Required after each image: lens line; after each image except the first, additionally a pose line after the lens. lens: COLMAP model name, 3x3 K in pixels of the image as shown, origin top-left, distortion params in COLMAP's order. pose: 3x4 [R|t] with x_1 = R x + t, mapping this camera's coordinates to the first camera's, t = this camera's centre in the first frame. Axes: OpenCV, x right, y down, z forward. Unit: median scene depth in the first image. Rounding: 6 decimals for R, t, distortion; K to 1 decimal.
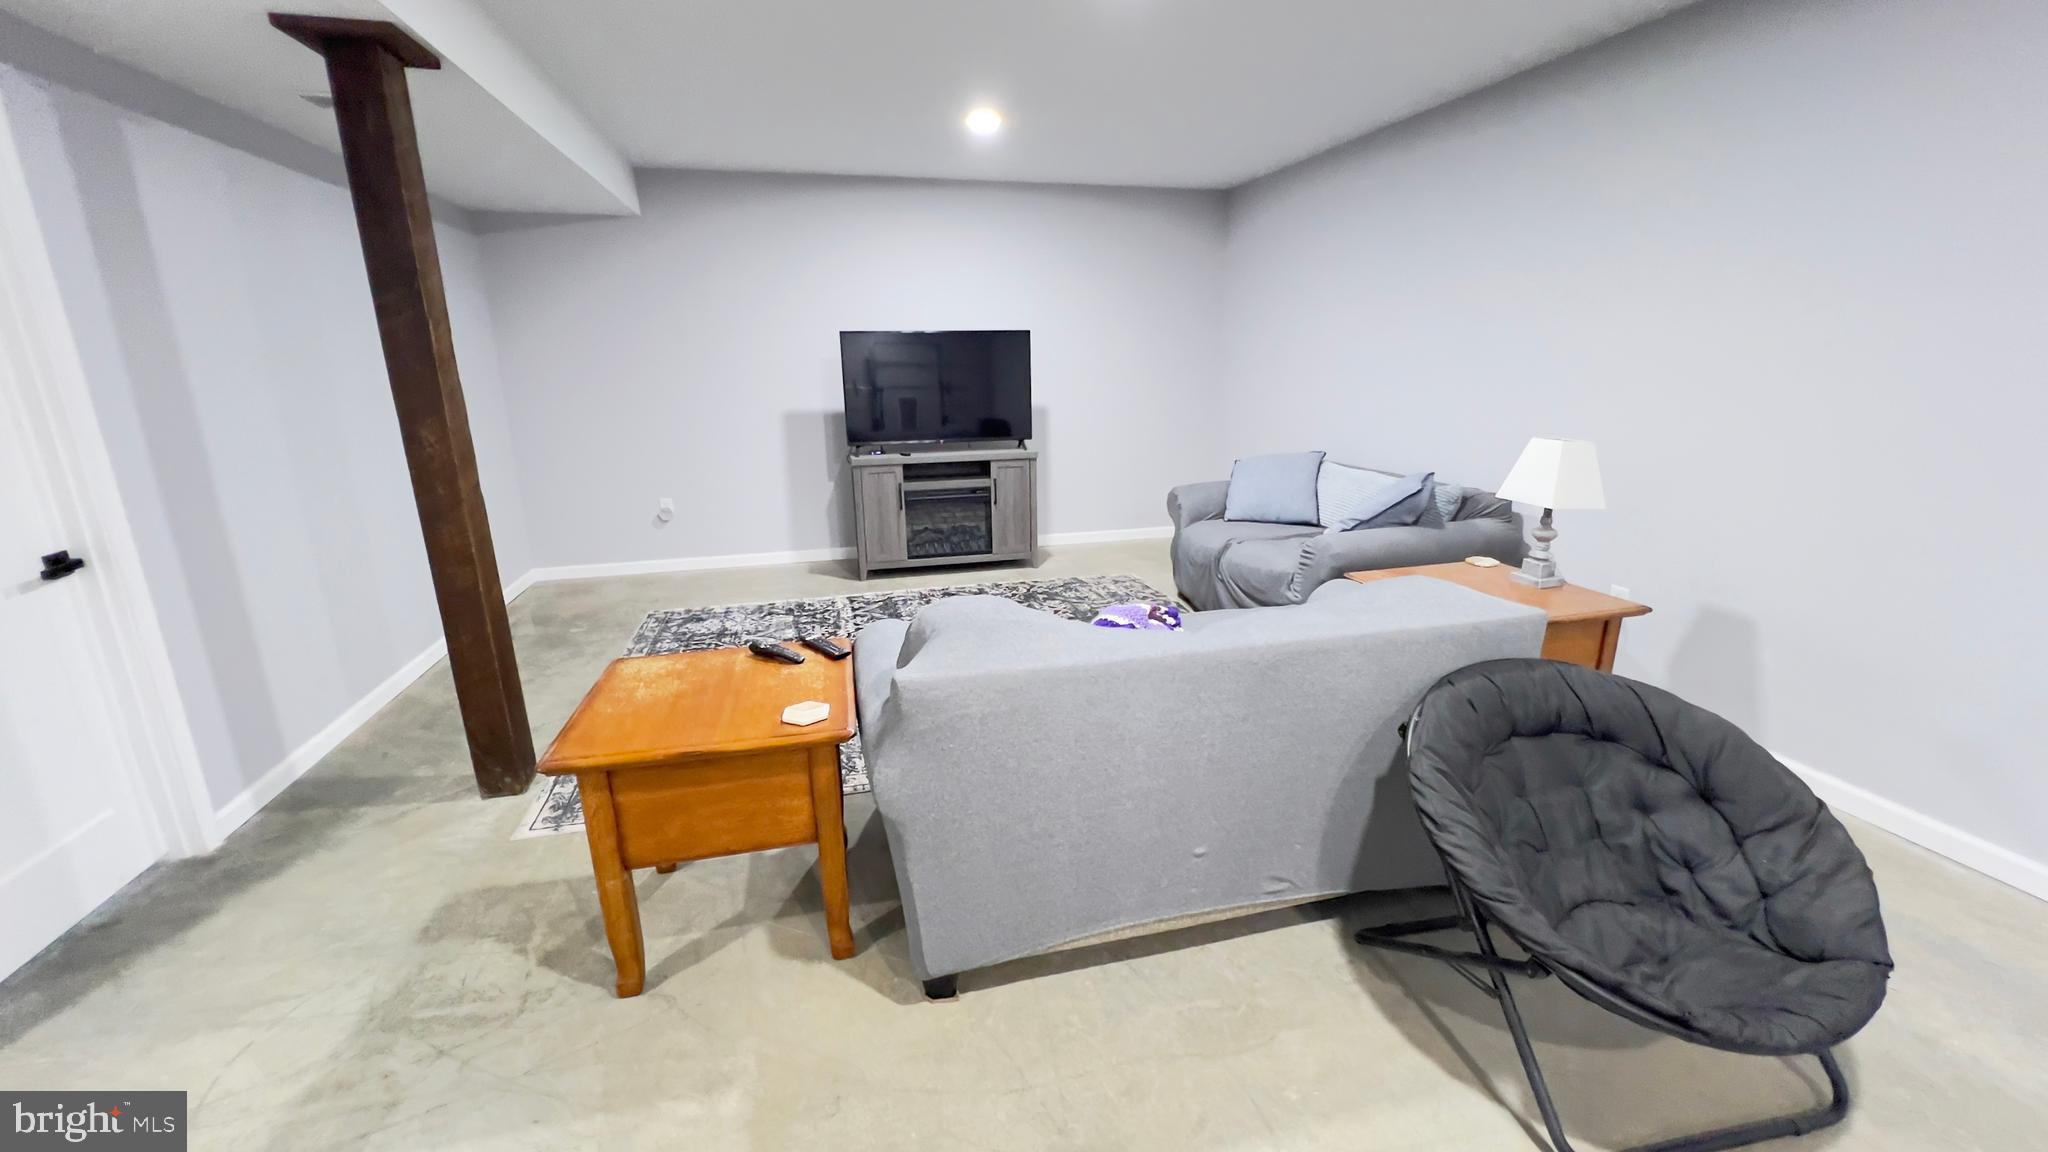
lens RADIAL K [[813.3, 0, 1024.0], [0, 813.3, 576.0], [0, 0, 1]] dist [-0.003822, -0.000140]
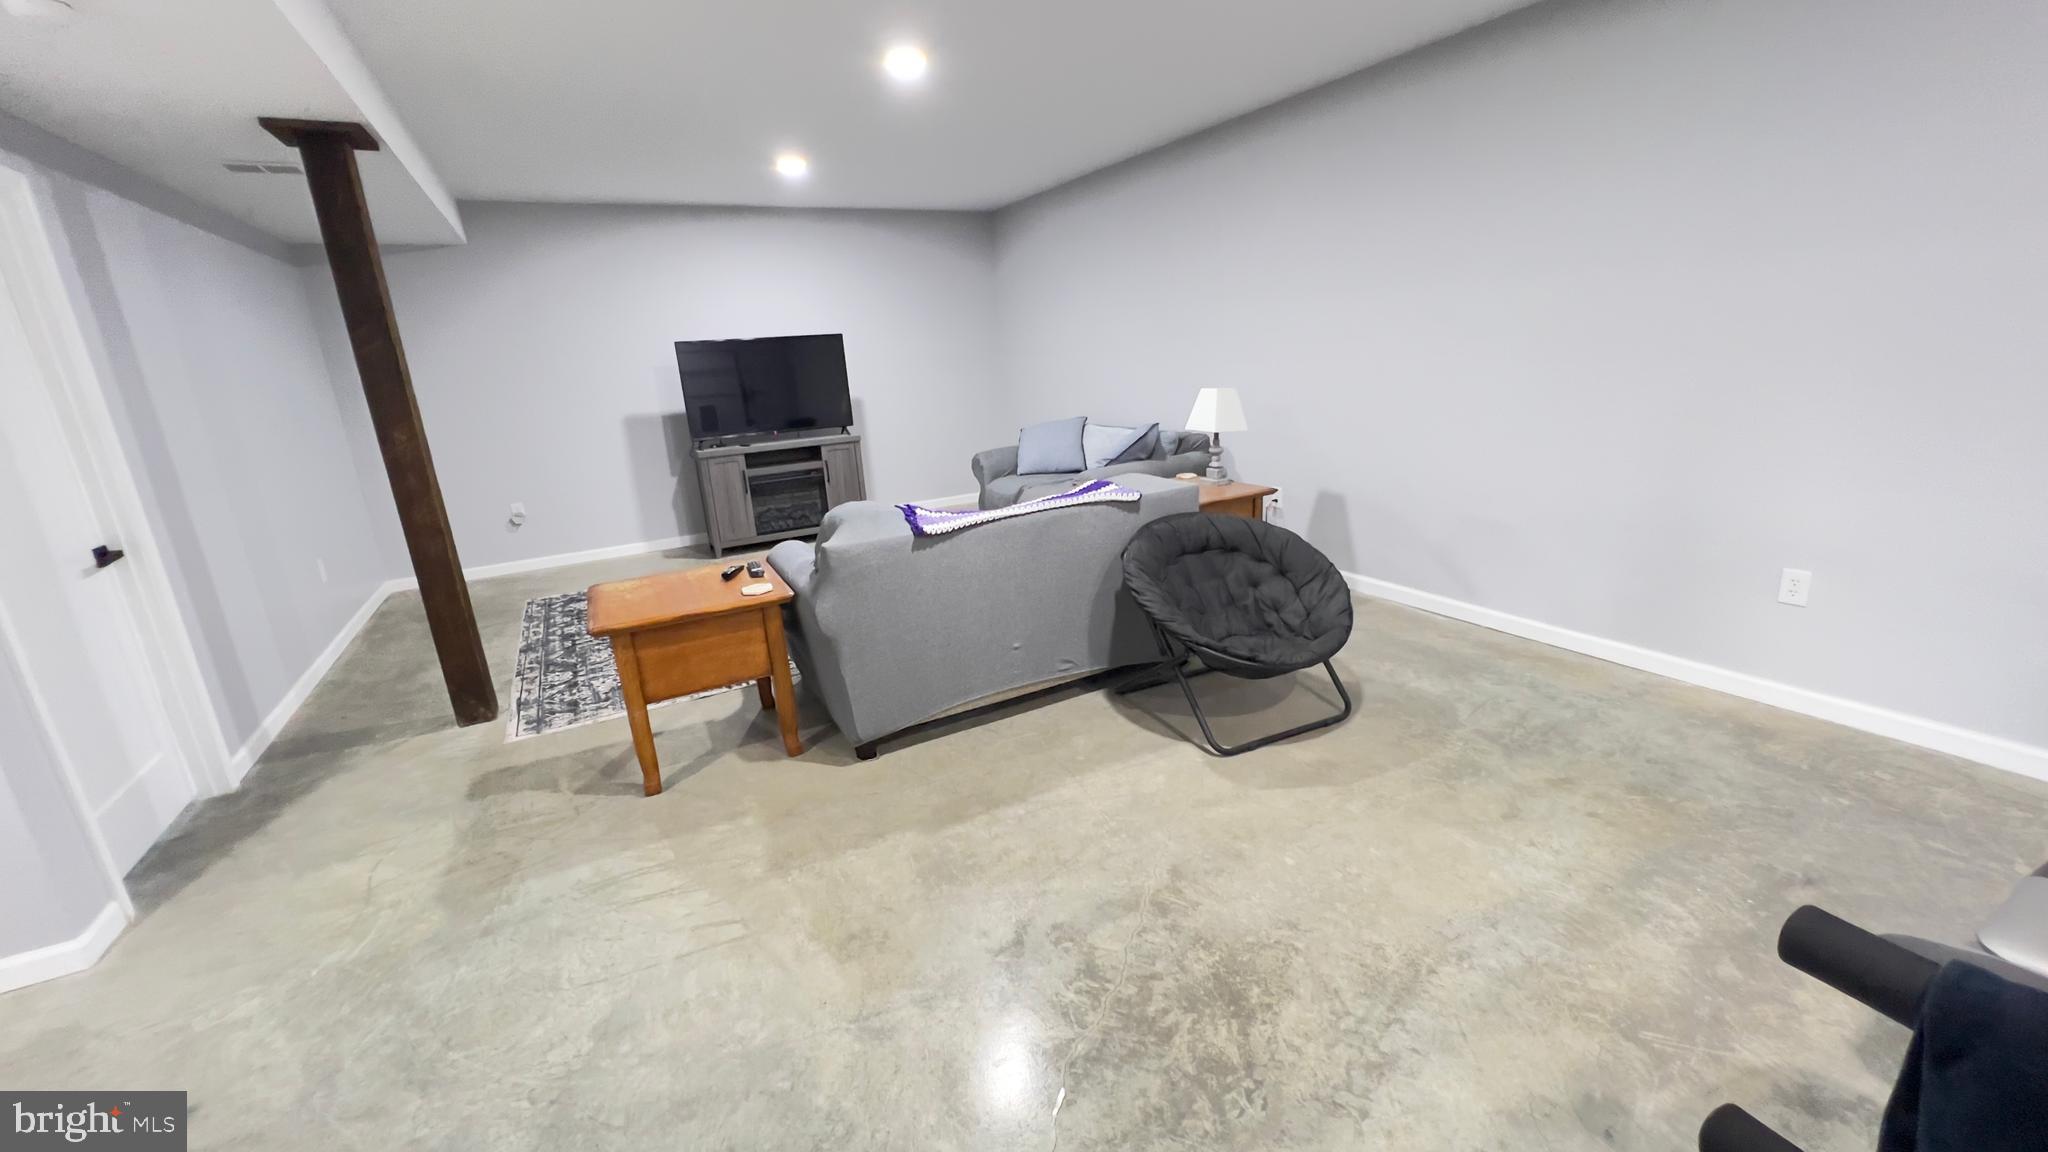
lens RADIAL K [[823.5, 0, 1024.0], [0, 823.5, 576.0], [0, 0, 1]] dist [-0.000064, -0.000009]
pose [[0.967667, -0.111399, 0.226298, -0.093870], [0.111824, 0.993667, 0.010981, 0.132125], [-0.226088, 0.014679, 0.973996, -0.452164]]
